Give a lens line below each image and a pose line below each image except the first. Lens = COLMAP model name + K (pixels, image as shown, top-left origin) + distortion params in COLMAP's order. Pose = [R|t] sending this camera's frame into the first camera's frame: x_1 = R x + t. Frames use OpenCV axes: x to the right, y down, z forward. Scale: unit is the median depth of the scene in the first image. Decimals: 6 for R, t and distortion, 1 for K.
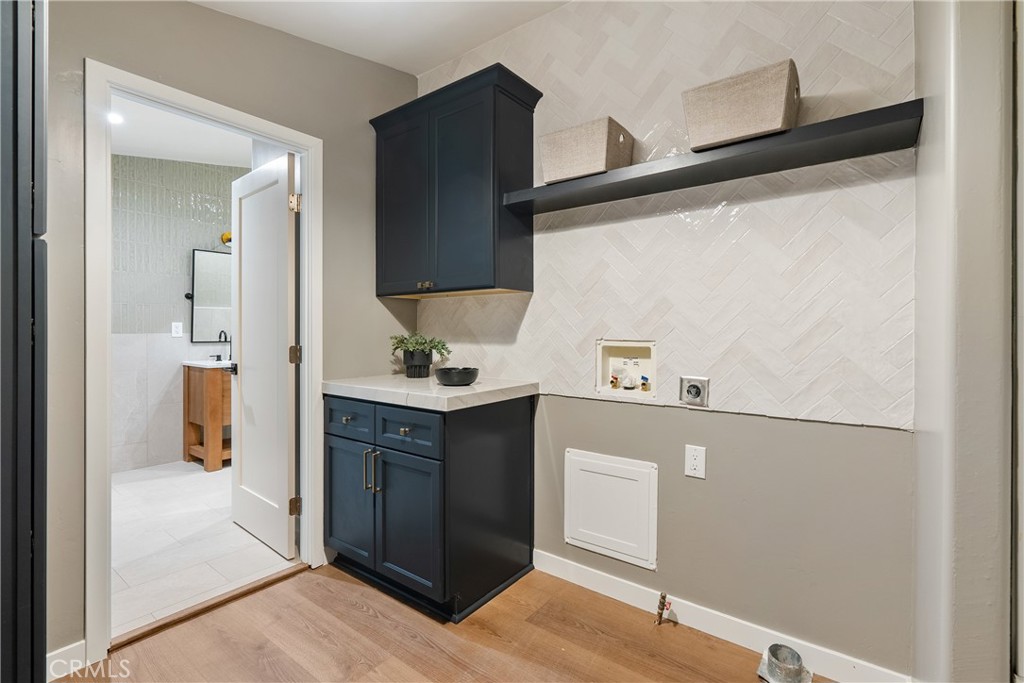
lens RADIAL K [[471.0, 0, 510.5], [0, 471.0, 324.8], [0, 0, 1]] dist [-0.002836, 0.000108]
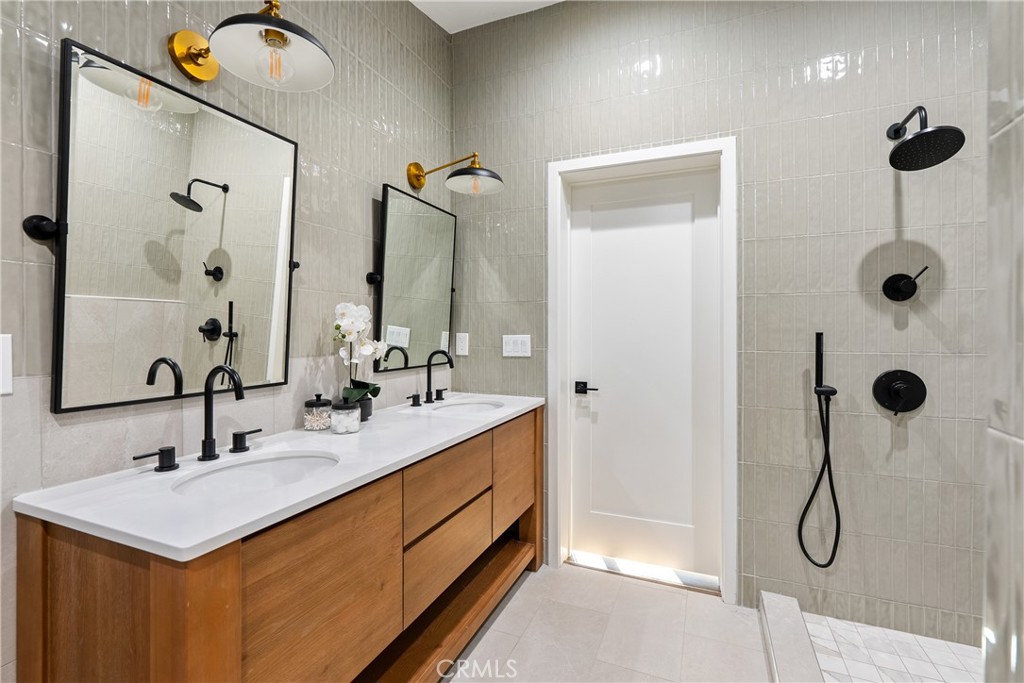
lens RADIAL K [[471.0, 0, 510.5], [0, 471.0, 324.8], [0, 0, 1]] dist [-0.002836, 0.000108]
pose [[0.966481, -0.002078, 0.256732, -0.508888], [0.003064, 0.999989, -0.003438, -0.007881], [-0.256722, 0.004109, 0.966477, 0.697742]]
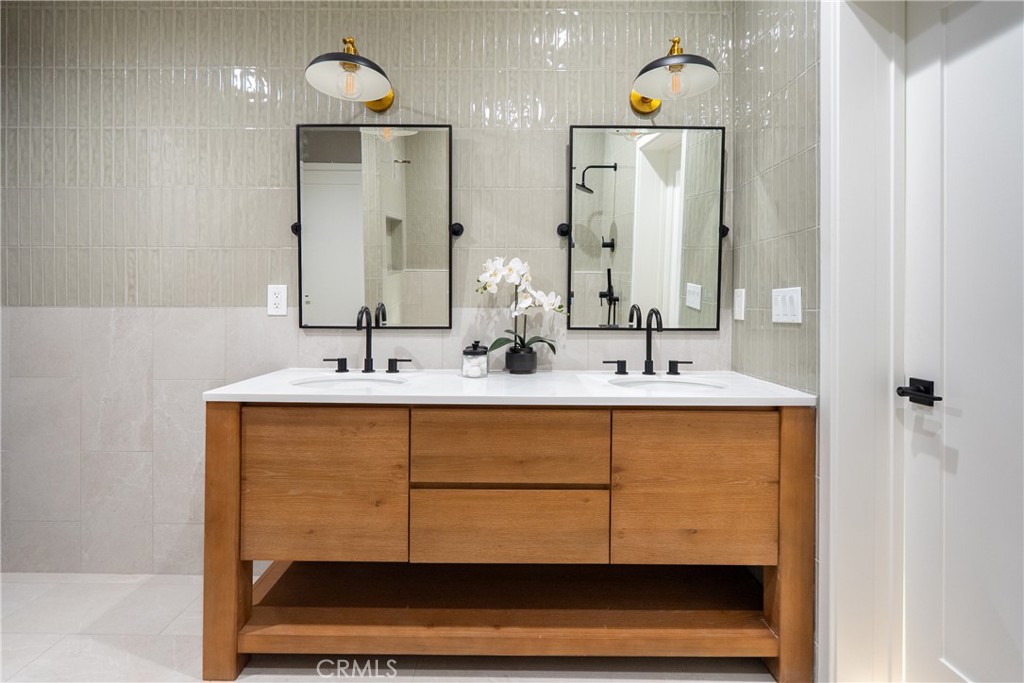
lens RADIAL K [[495.2, 0, 509.9], [0, 495.2, 297.3], [0, 0, 1]] dist [-0.003947, 0.000105]
pose [[0.606307, -0.017449, -0.795039, -0.167834], [0.002465, 0.999796, -0.020062, 0.017923], [0.795227, 0.010204, 0.606226, 0.869966]]
